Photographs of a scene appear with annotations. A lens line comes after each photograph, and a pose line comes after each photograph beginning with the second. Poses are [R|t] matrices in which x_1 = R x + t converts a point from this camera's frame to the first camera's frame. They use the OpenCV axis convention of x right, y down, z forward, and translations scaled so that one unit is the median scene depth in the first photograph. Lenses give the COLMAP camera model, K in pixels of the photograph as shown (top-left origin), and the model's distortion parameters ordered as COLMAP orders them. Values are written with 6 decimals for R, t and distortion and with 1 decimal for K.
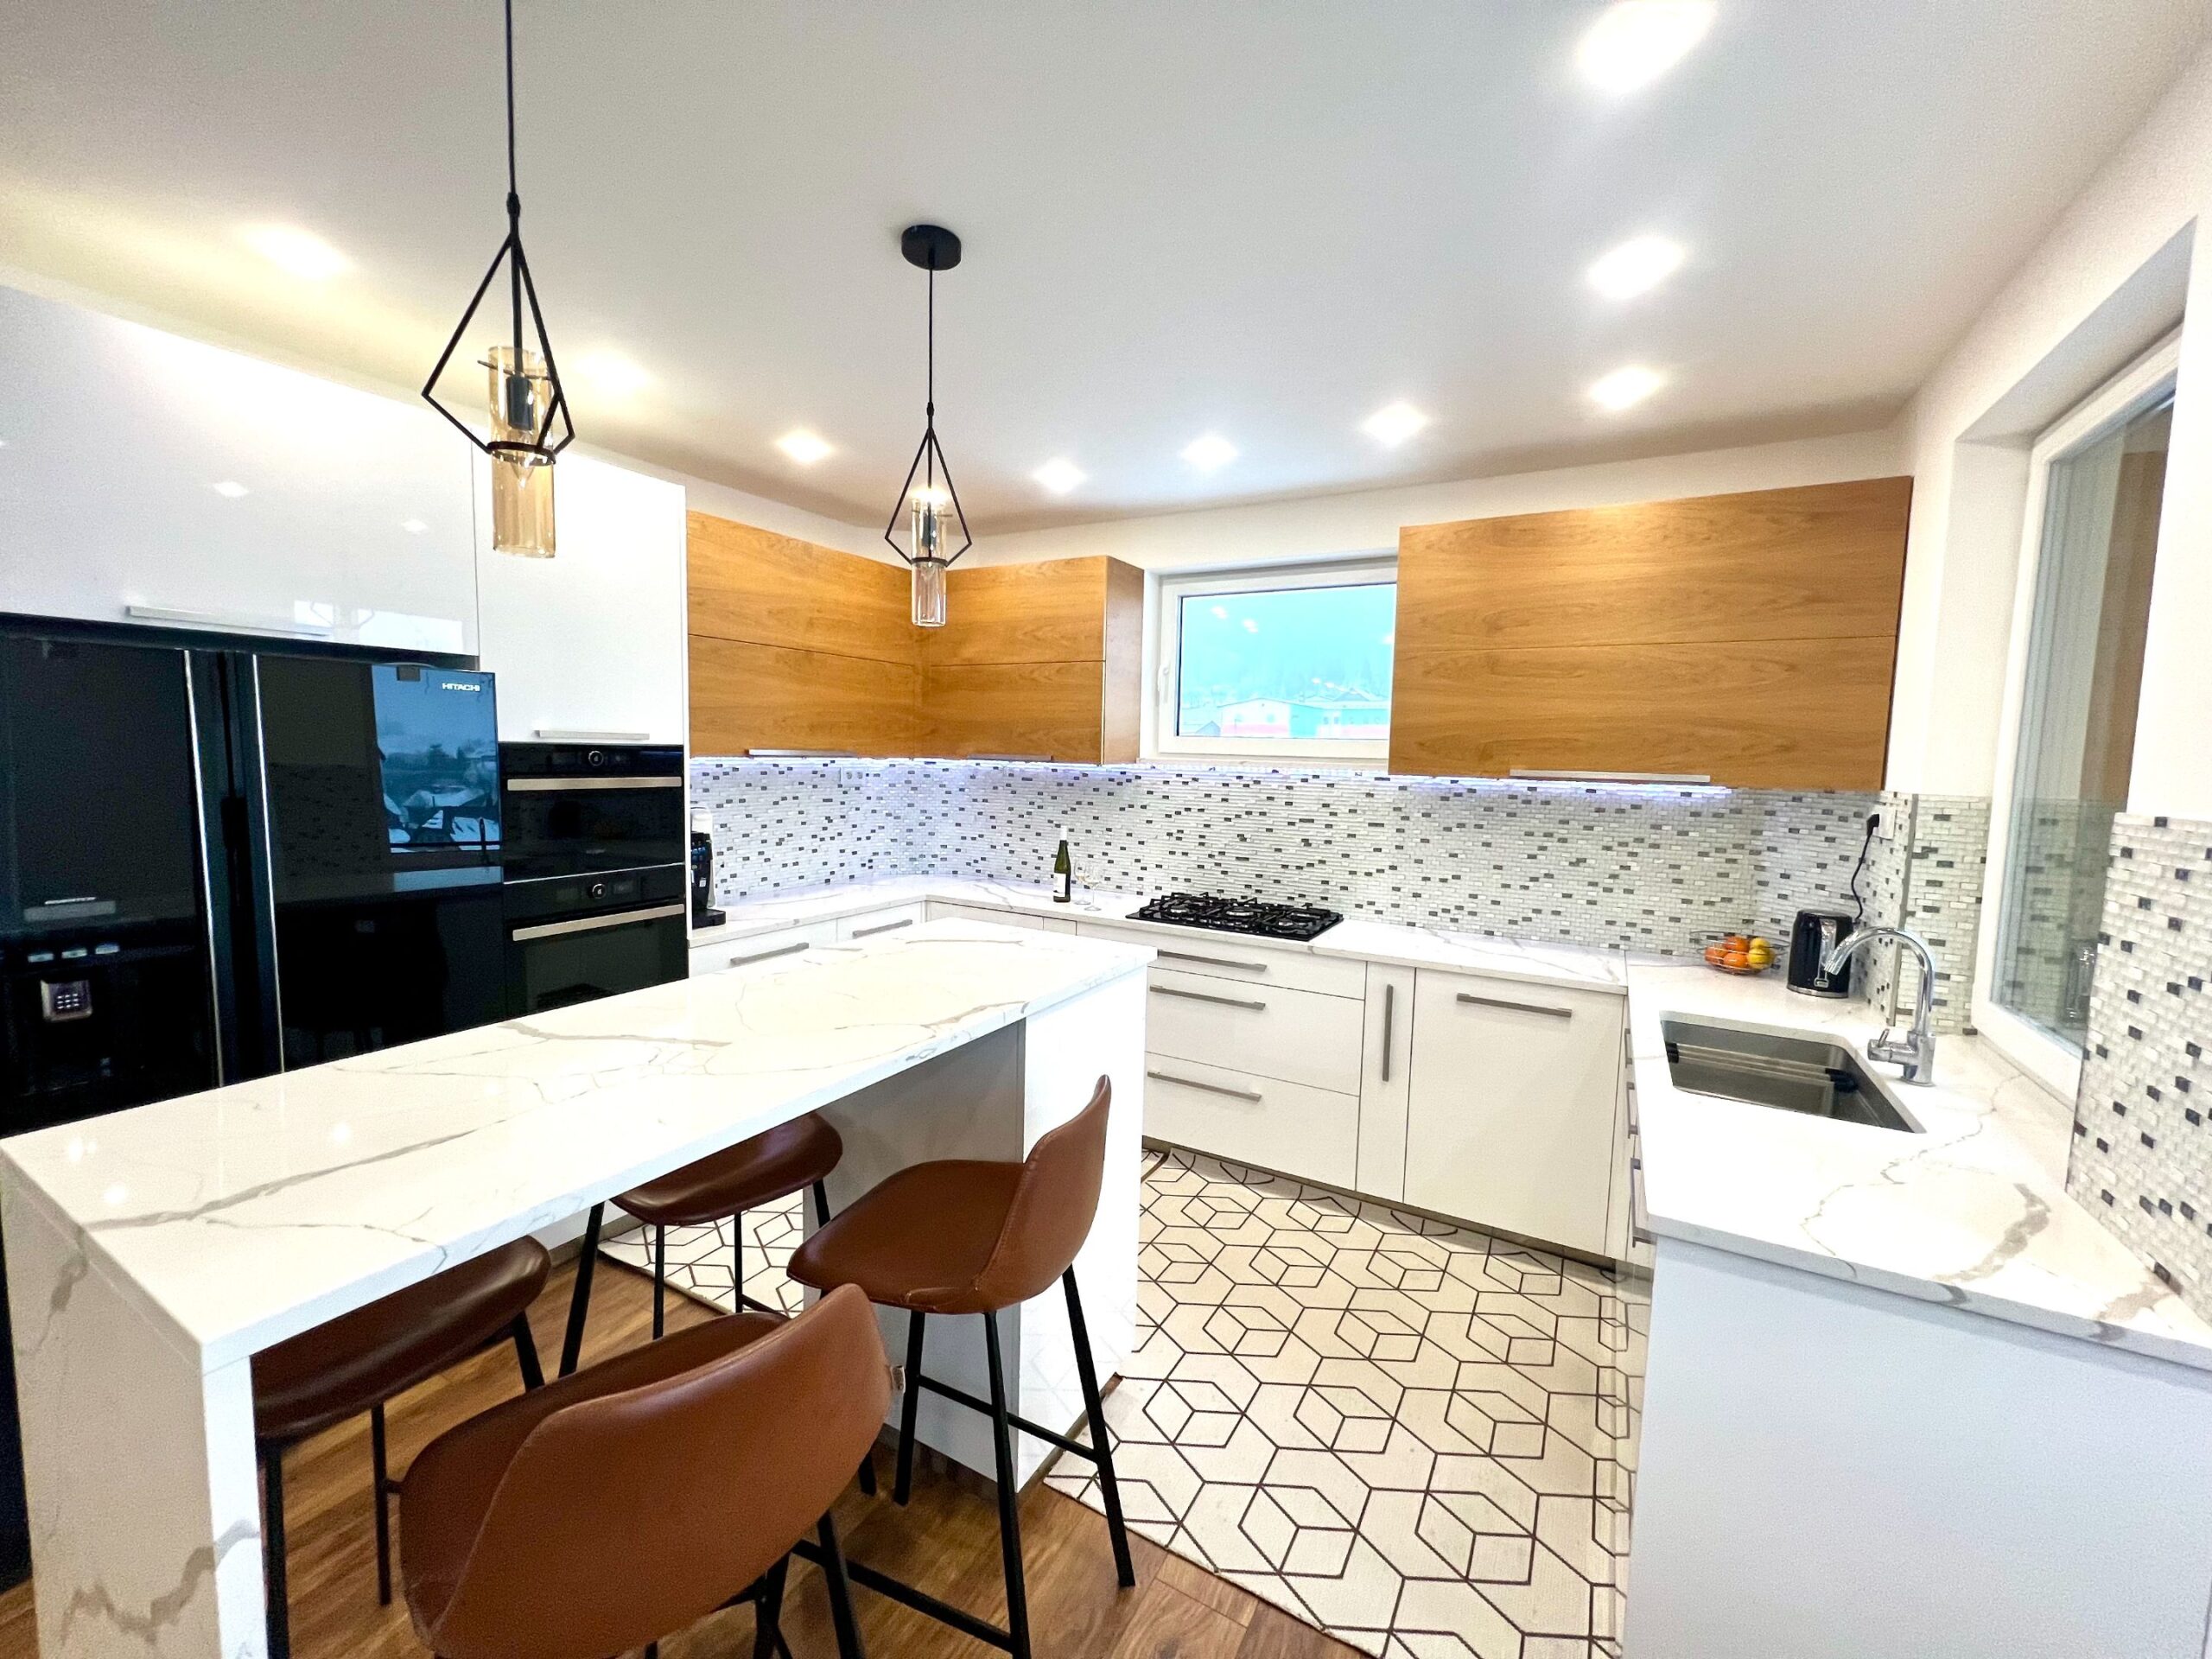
lens RADIAL K [[875.8, 0, 1100.8], [0, 875.8, 813.8], [0, 0, 1]] dist [0.010542, -0.000185]
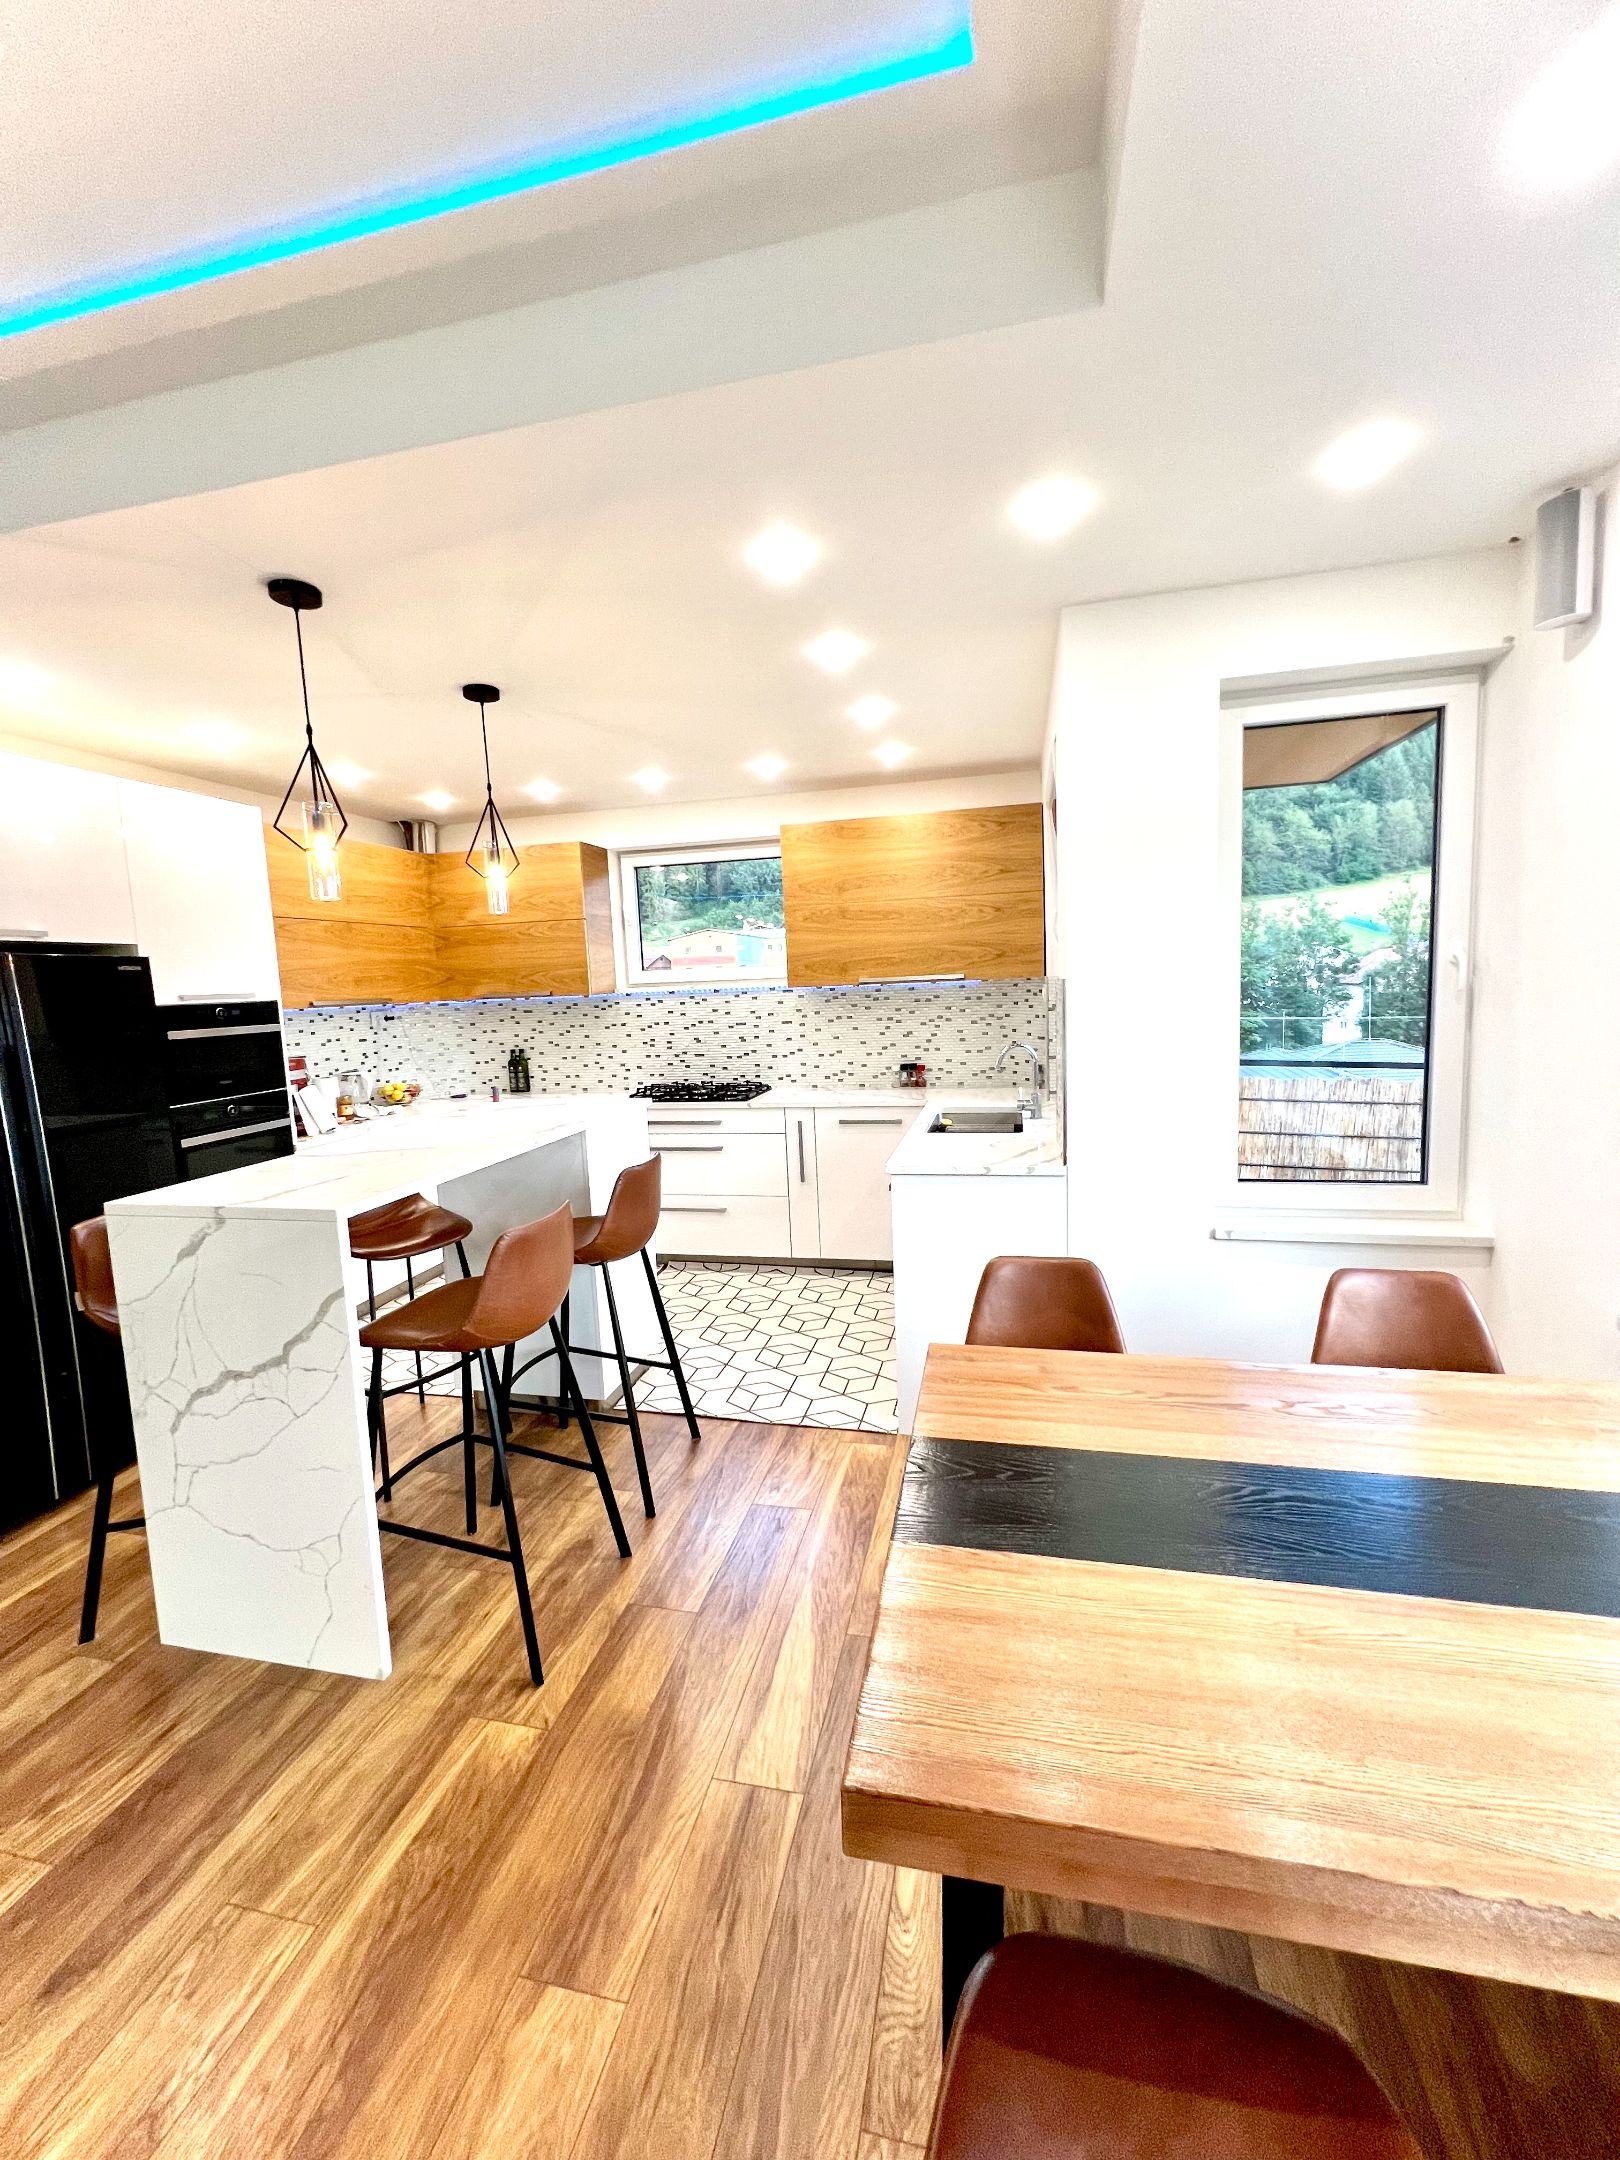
lens RADIAL K [[867.0, 0, 814.2], [0, 867.0, 1071.0], [0, 0, 1]] dist [0.000827, -0.000570]
pose [[0.954459, -0.095237, 0.282734, -0.065726], [0.086878, 0.995334, 0.041988, 0.038845], [-0.285413, -0.015512, 0.958279, -0.434645]]
